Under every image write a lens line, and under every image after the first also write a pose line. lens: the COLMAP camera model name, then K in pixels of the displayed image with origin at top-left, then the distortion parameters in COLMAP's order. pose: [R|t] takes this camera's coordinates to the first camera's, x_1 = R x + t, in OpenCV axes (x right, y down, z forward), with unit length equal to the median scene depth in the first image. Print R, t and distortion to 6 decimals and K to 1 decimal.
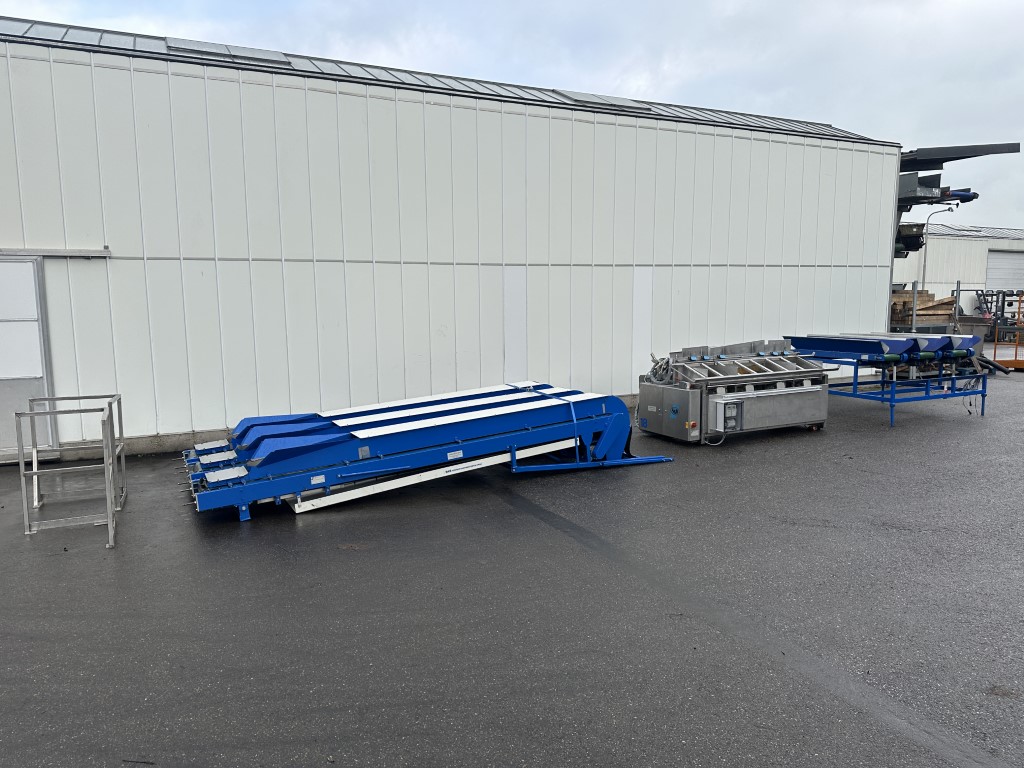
lens RADIAL K [[721.4, 0, 533.0], [0, 721.4, 378.8], [0, 0, 1]] dist [0.060894, -0.056790]
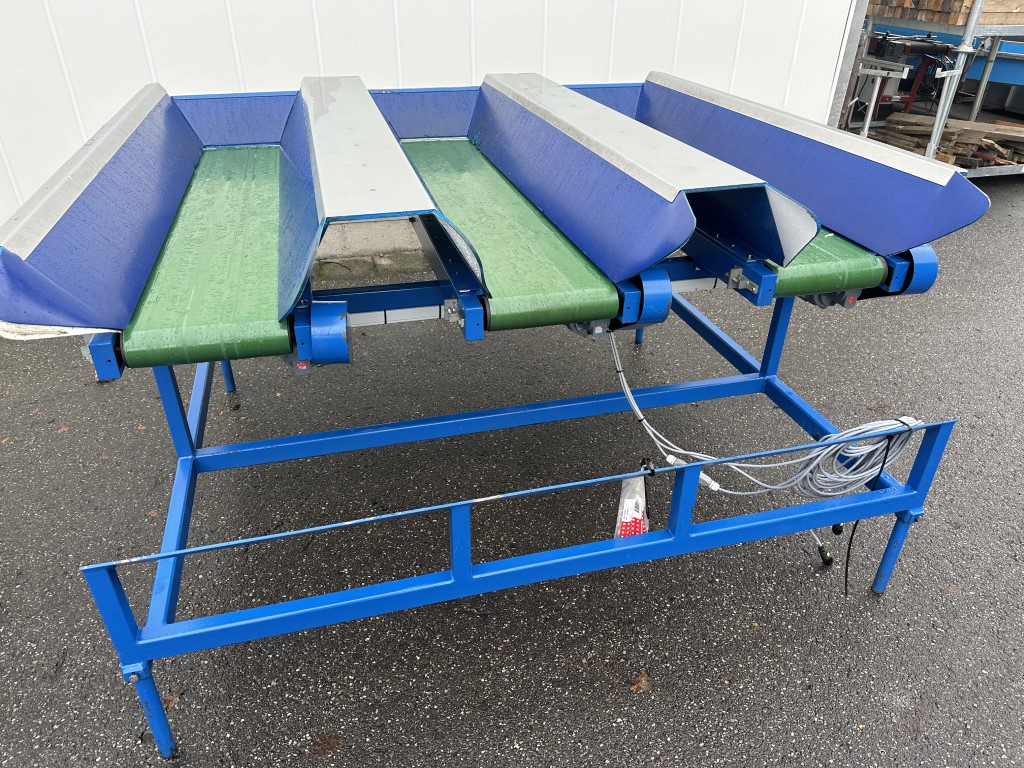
lens RADIAL K [[721.4, 0, 533.0], [0, 721.4, 378.8], [0, 0, 1]] dist [0.060894, -0.056790]
pose [[0.982004, 0.138118, -0.128806, 0.681442], [-0.071273, 0.902619, 0.424500, -0.100097], [0.174894, -0.407680, 0.896219, 1.047654]]
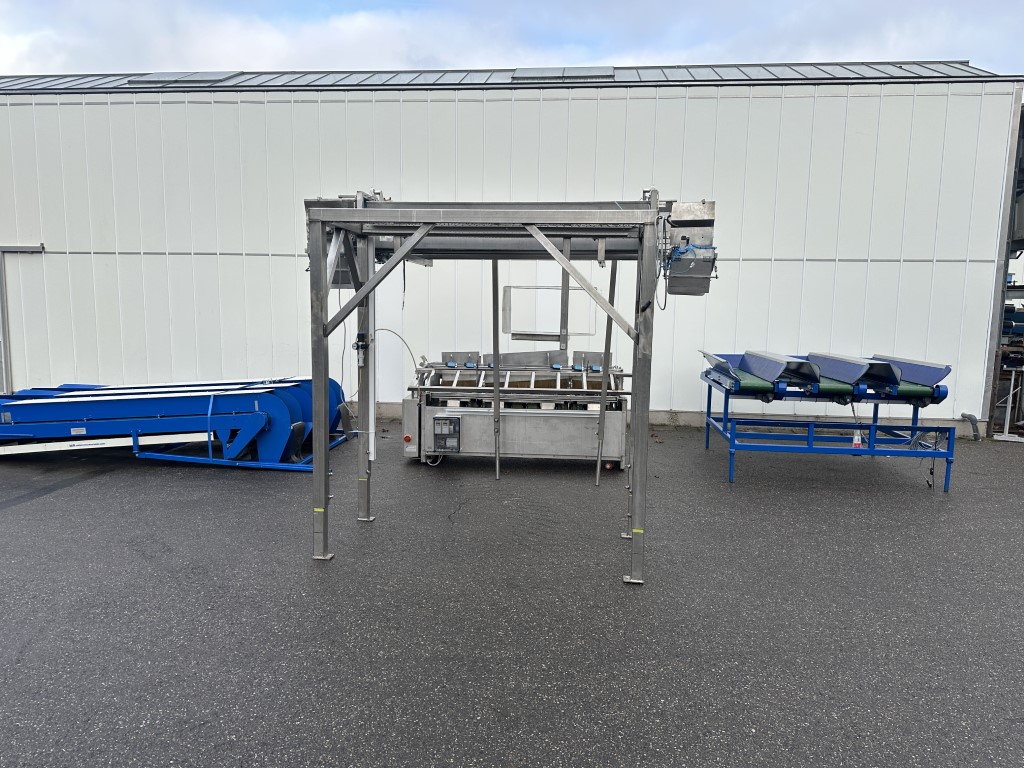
lens RADIAL K [[721.4, 0, 533.0], [0, 721.4, 378.8], [0, 0, 1]] dist [0.060894, -0.056790]
pose [[0.848823, 0.080124, -0.522570, 0.797809], [-0.084065, 0.996328, 0.016215, -0.035252], [0.521951, 0.030166, 0.852442, 0.338871]]
